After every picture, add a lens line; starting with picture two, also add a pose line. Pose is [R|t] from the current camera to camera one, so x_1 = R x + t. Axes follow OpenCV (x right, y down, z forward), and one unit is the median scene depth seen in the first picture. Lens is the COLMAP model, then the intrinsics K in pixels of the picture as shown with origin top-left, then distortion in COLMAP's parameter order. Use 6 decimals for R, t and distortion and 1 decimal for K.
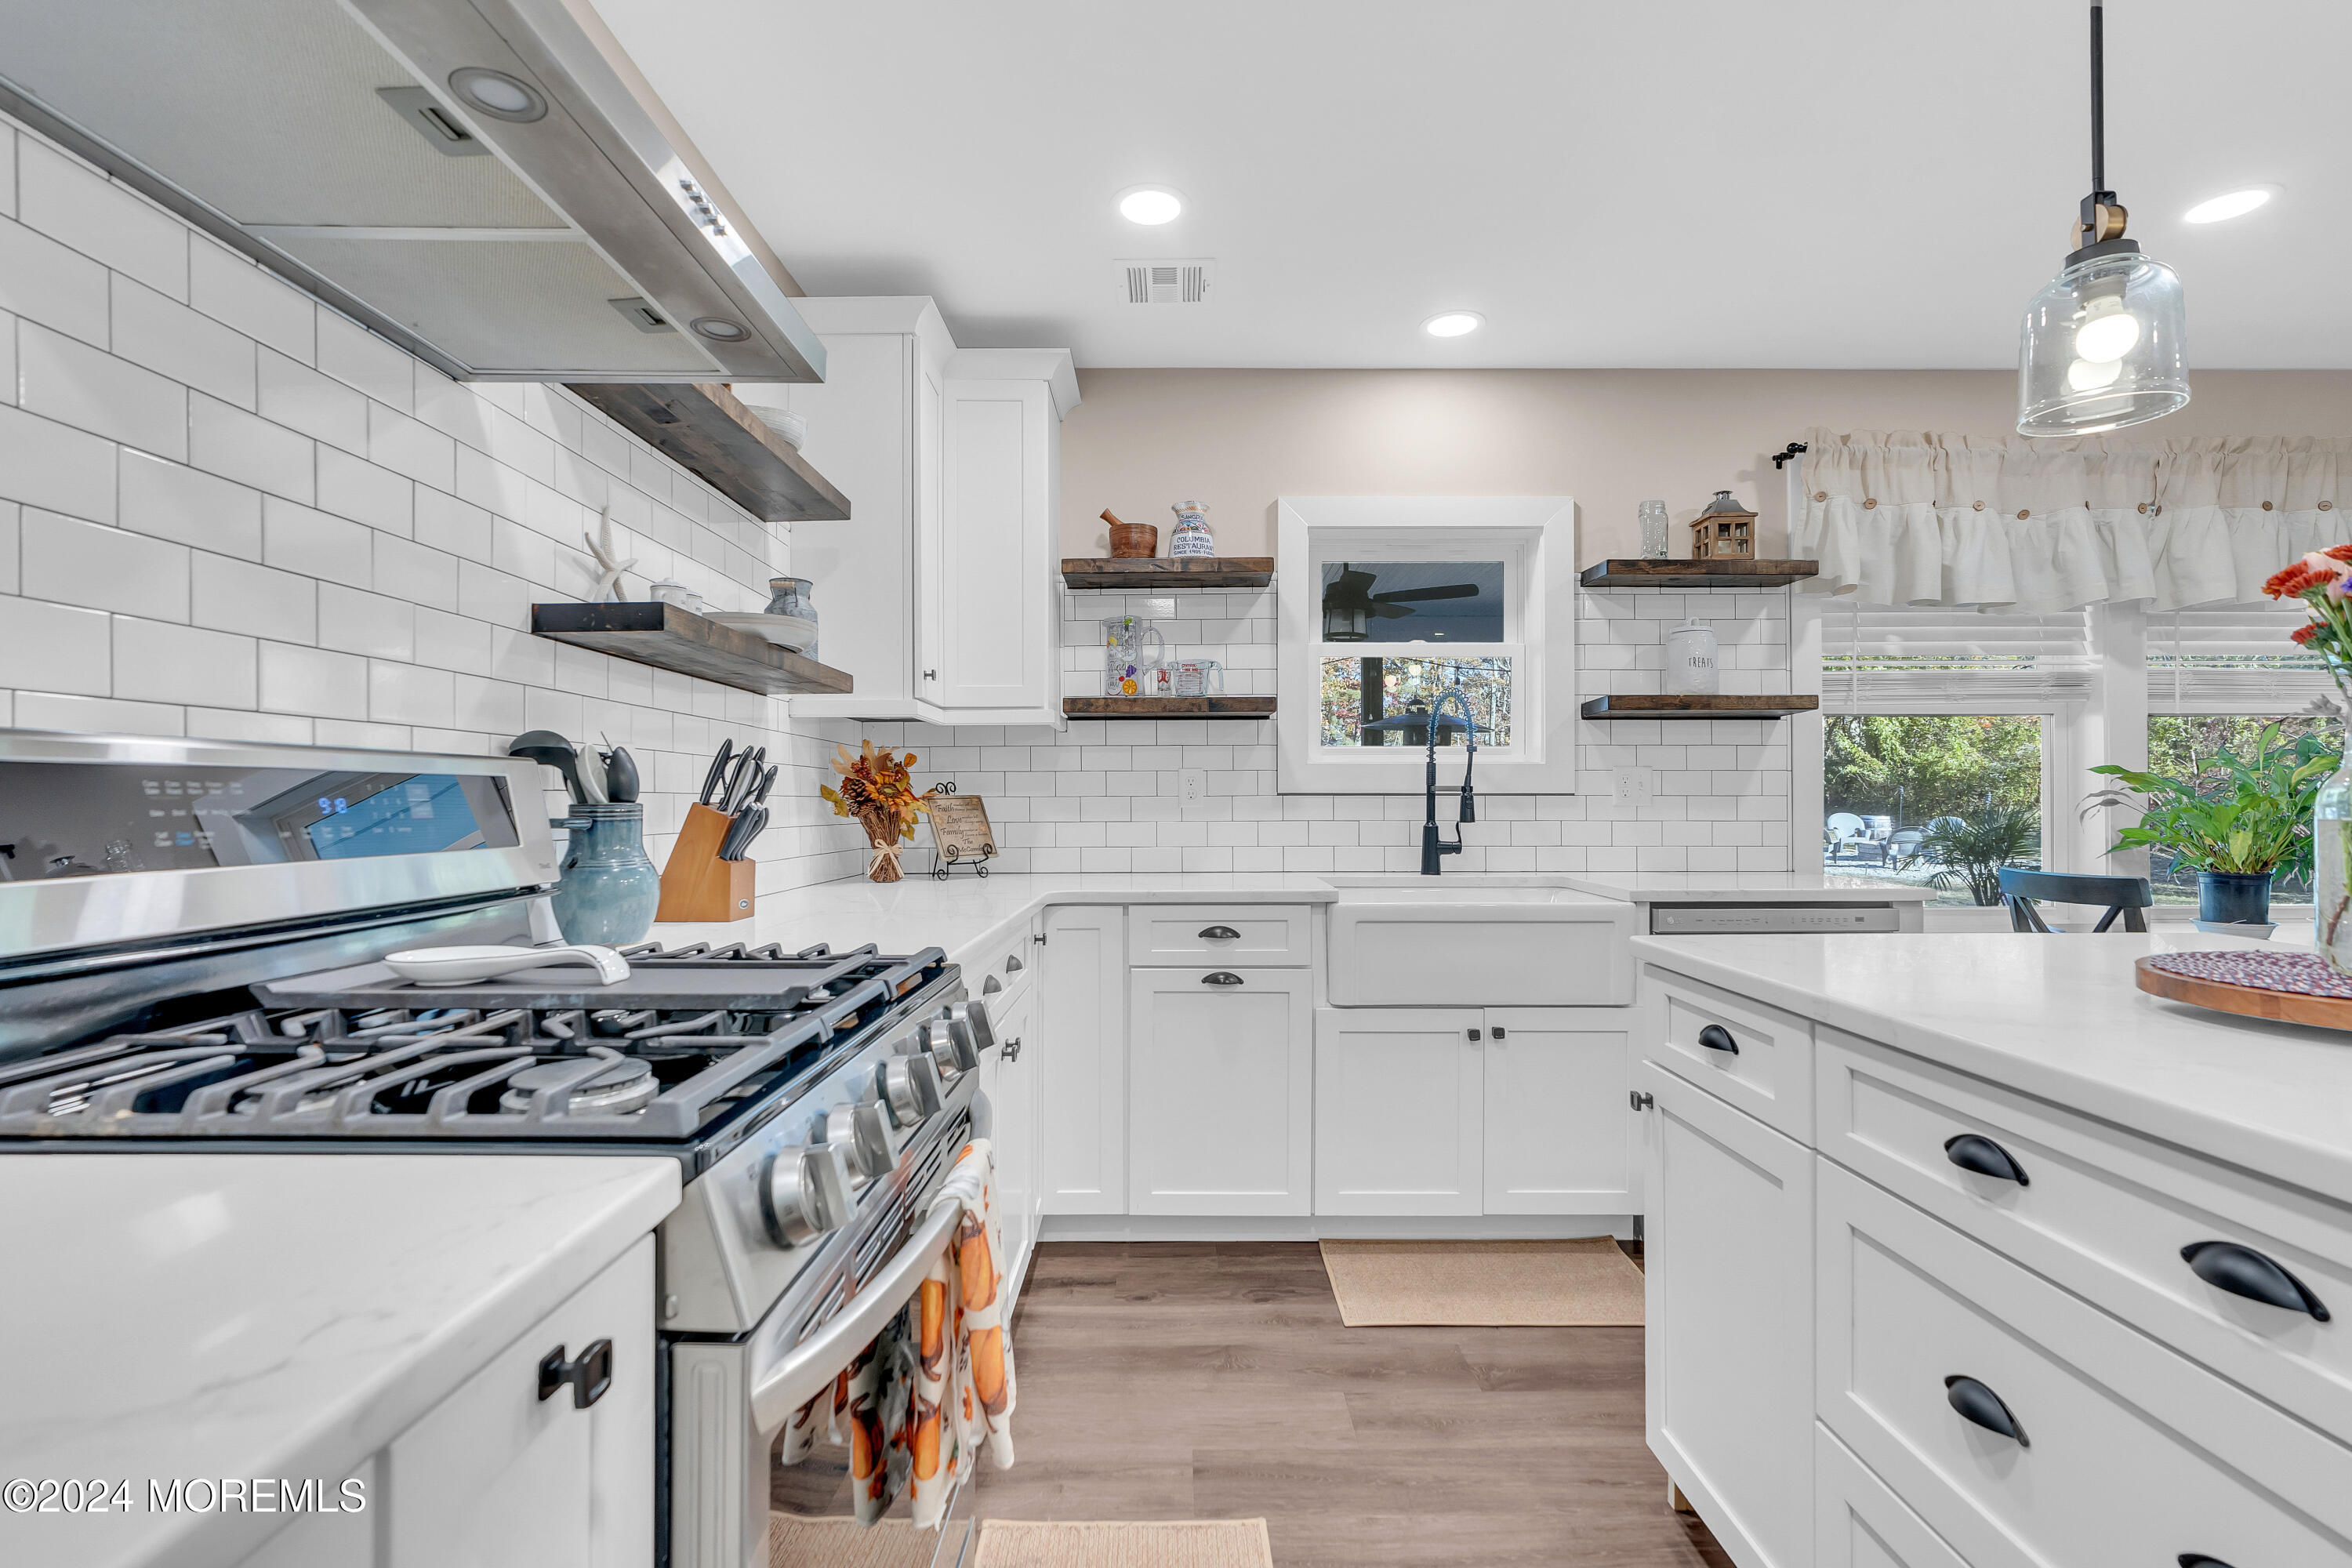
lens RADIAL K [[1074.6, 0, 1186.0], [0, 1074.6, 789.7], [0, 0, 1]] dist [-0.004624, 0.003121]
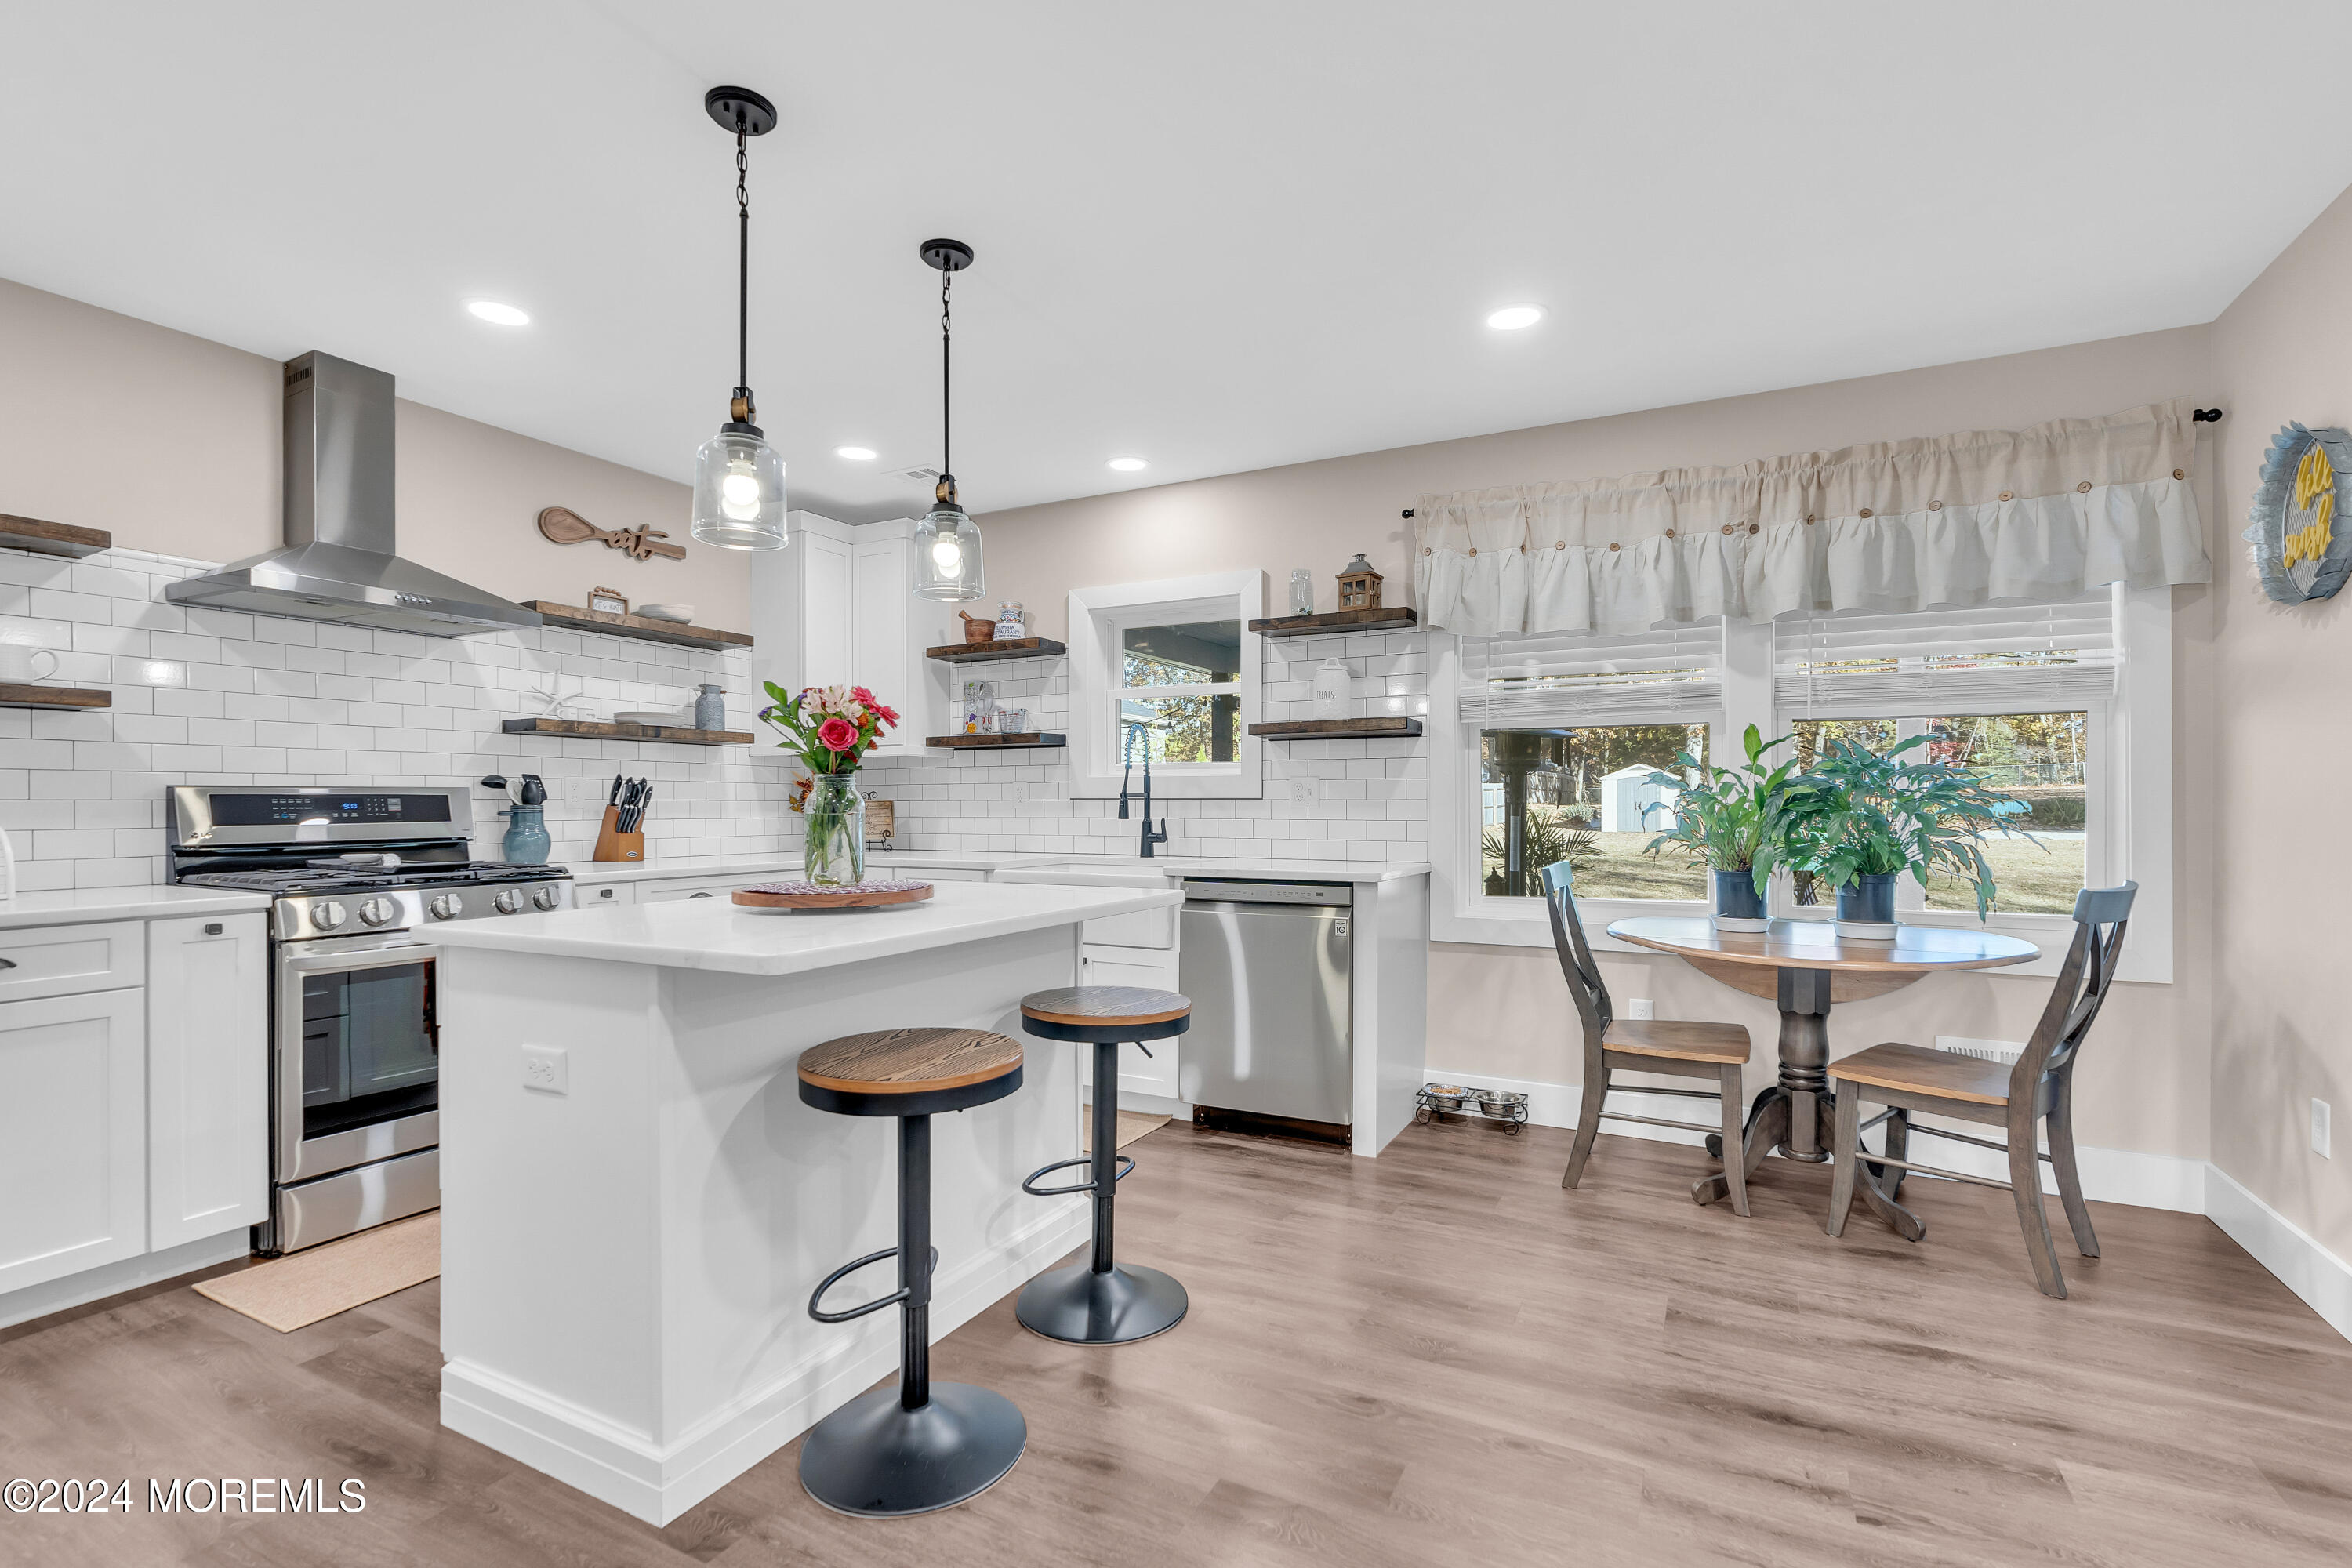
lens RADIAL K [[1074.6, 0, 1182.7], [0, 1074.6, 801.9], [0, 0, 1]] dist [-0.004624, 0.003121]
pose [[0.886579, -0.000124, -0.462577, 0.895704], [0.004713, 0.999950, 0.008763, -0.003794], [0.462553, -0.009949, 0.886536, -0.197837]]
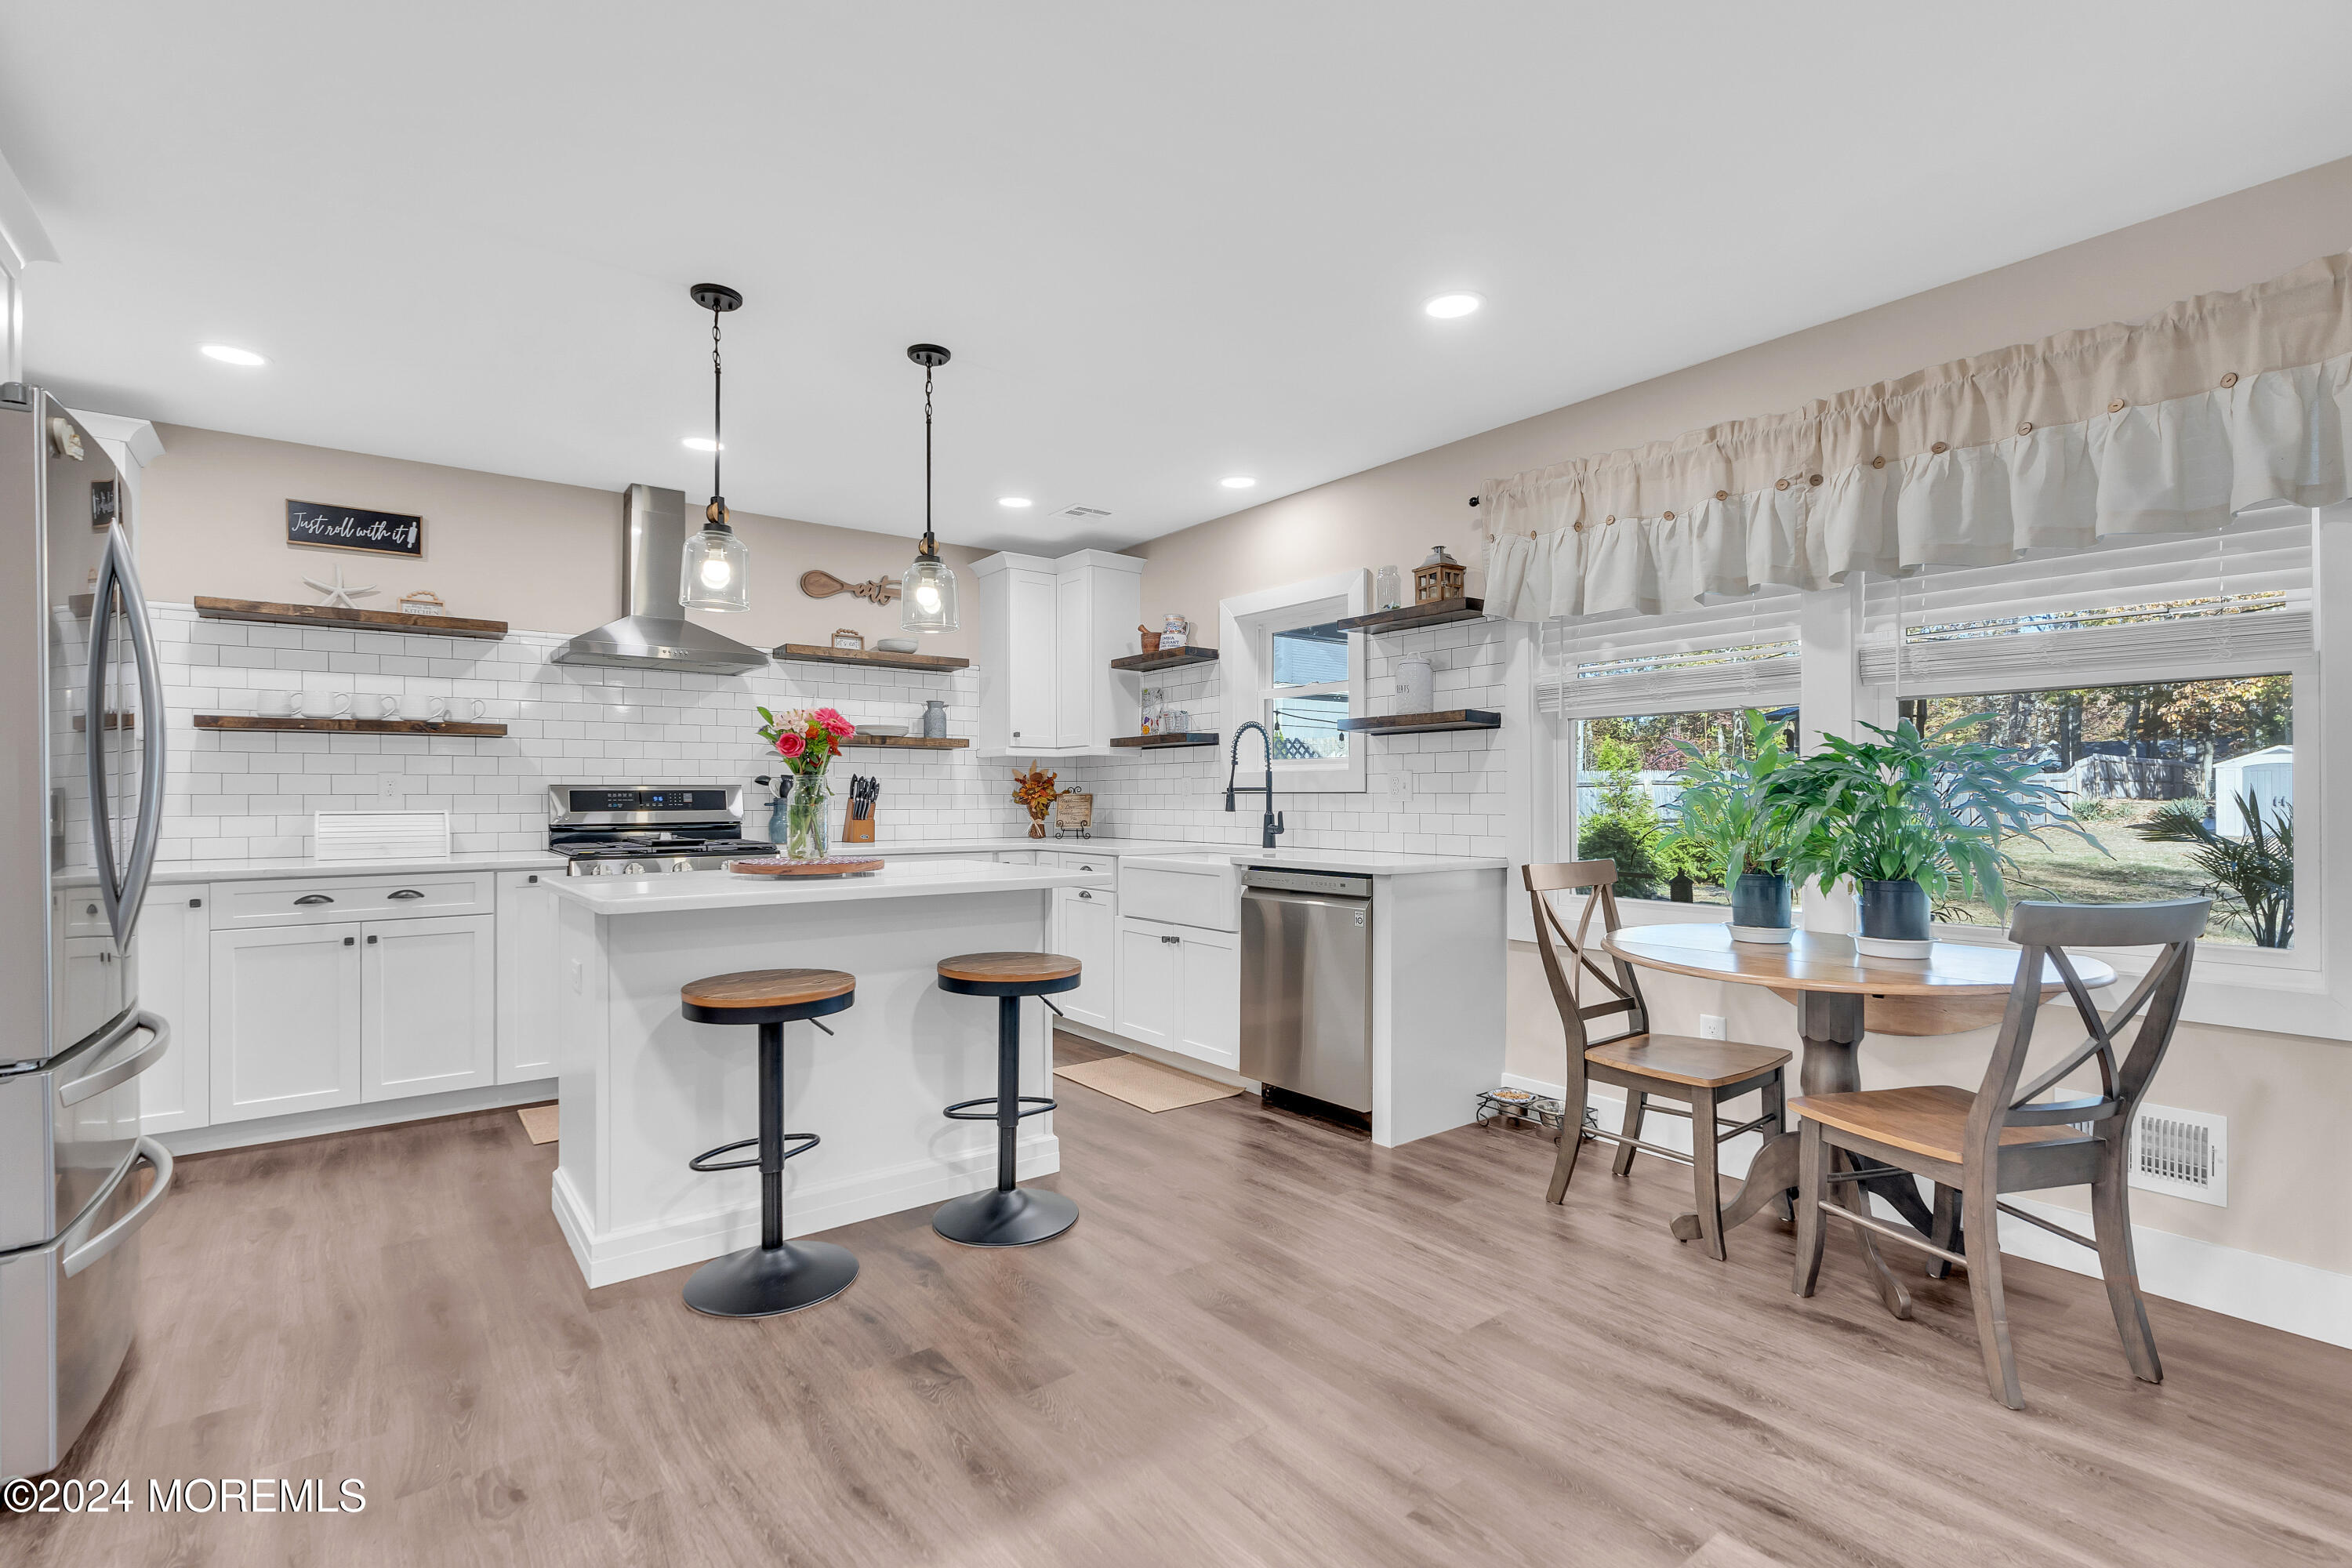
lens RADIAL K [[1074.6, 0, 1175.9], [0, 1074.6, 784.5], [0, 0, 1]] dist [-0.004624, 0.003121]
pose [[0.609527, -0.008848, -0.792716, 1.295414], [0.008511, 0.999953, -0.004617, -0.001065], [0.792720, -0.003932, 0.609574, 0.008977]]
